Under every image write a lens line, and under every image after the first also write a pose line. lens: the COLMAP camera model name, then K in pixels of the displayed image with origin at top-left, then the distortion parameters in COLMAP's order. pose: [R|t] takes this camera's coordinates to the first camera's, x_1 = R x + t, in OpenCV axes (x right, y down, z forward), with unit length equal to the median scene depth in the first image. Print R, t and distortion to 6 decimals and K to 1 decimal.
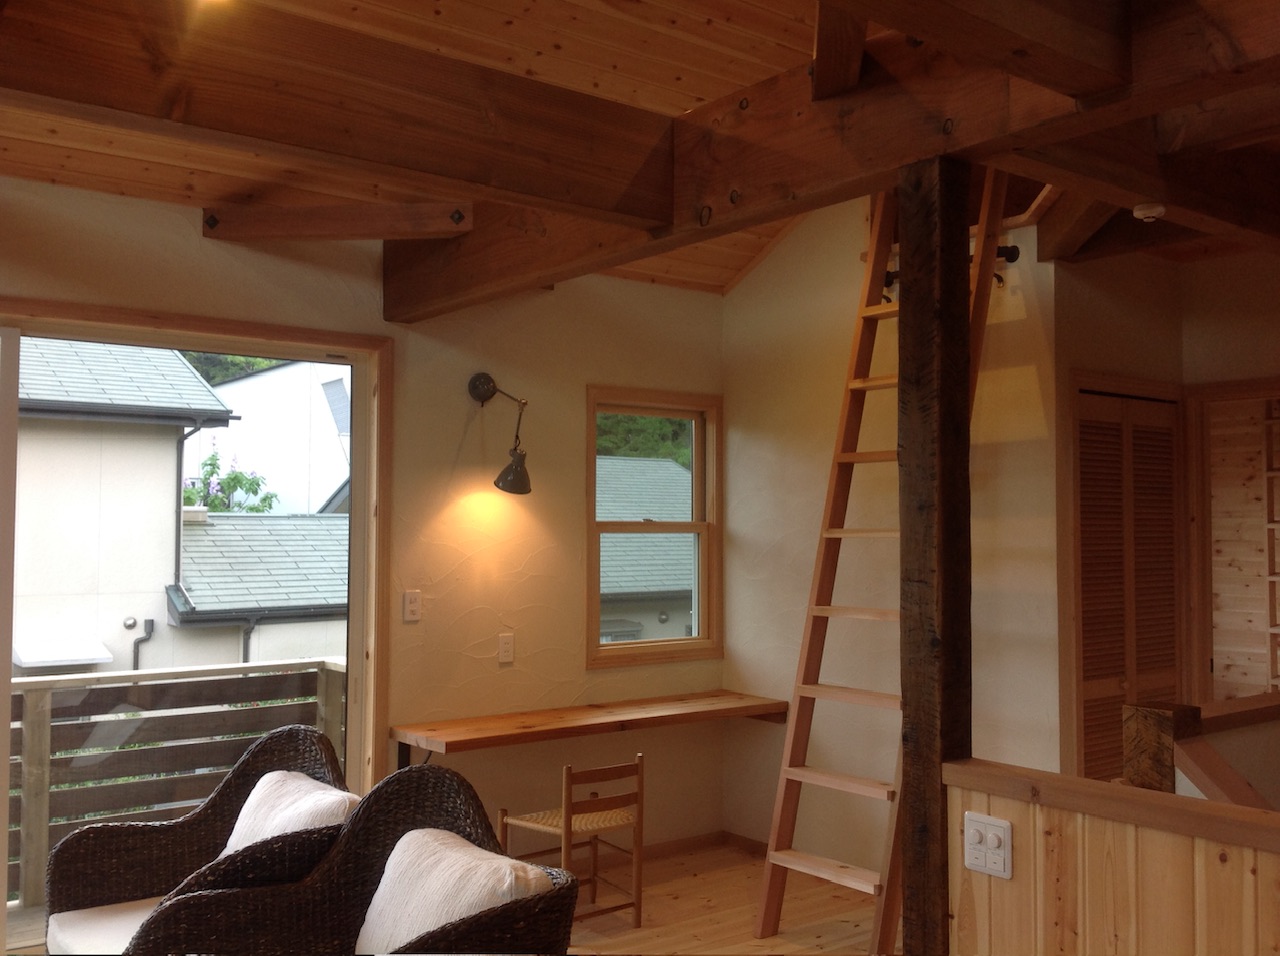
lens RADIAL K [[1209.3, 0, 640.0], [0, 1209.3, 478.0], [0, 0, 1]] dist [0.074293, -0.170645]
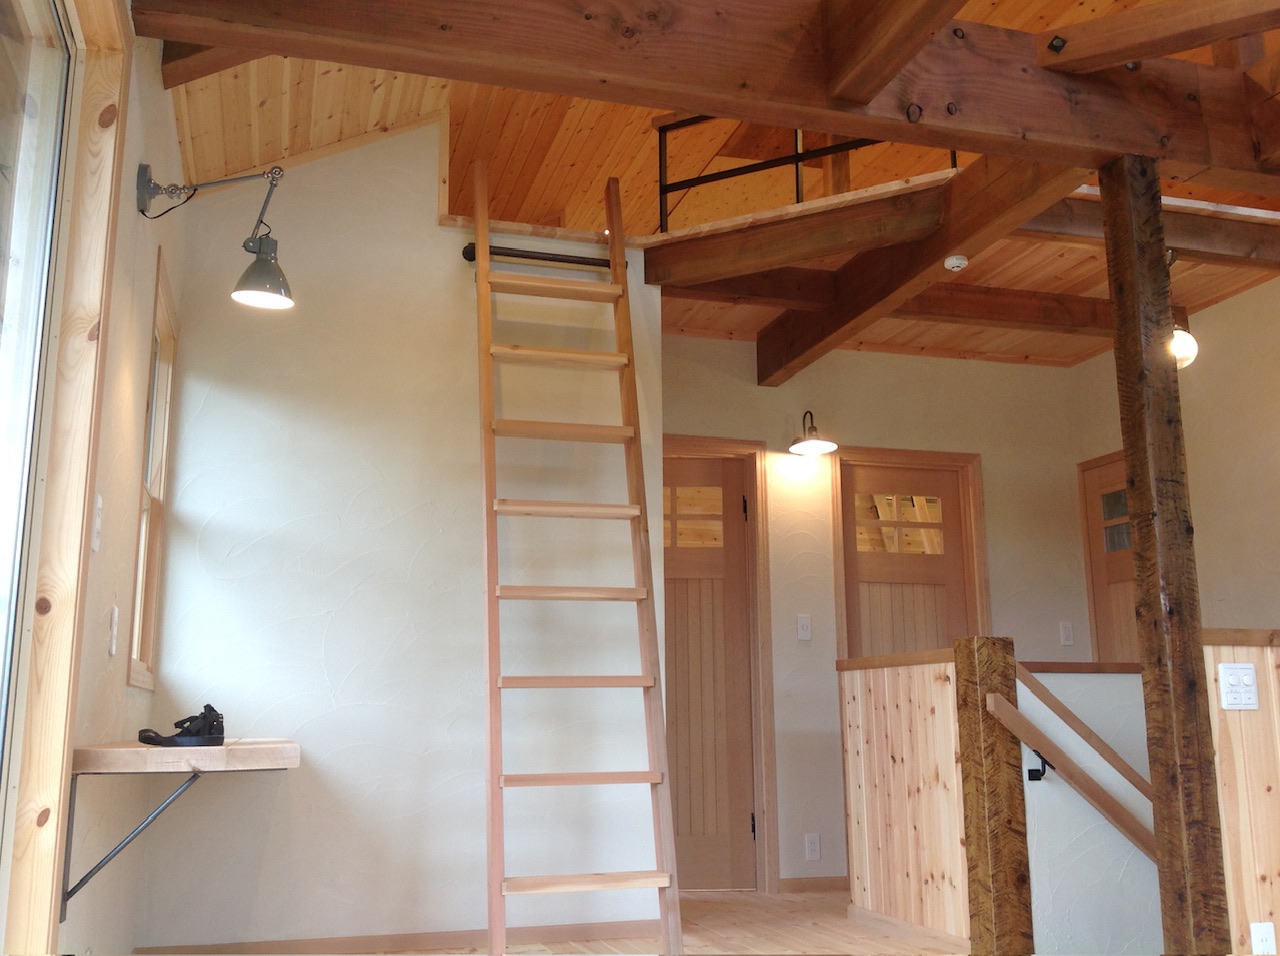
lens RADIAL K [[1209.3, 0, 640.0], [0, 1209.3, 478.0], [0, 0, 1]] dist [0.074293, -0.170645]
pose [[0.345964, 0.177910, 0.921226, -1.064828], [-0.028288, 0.983389, -0.179291, 0.312025], [-0.937821, 0.035969, 0.345250, 1.067764]]
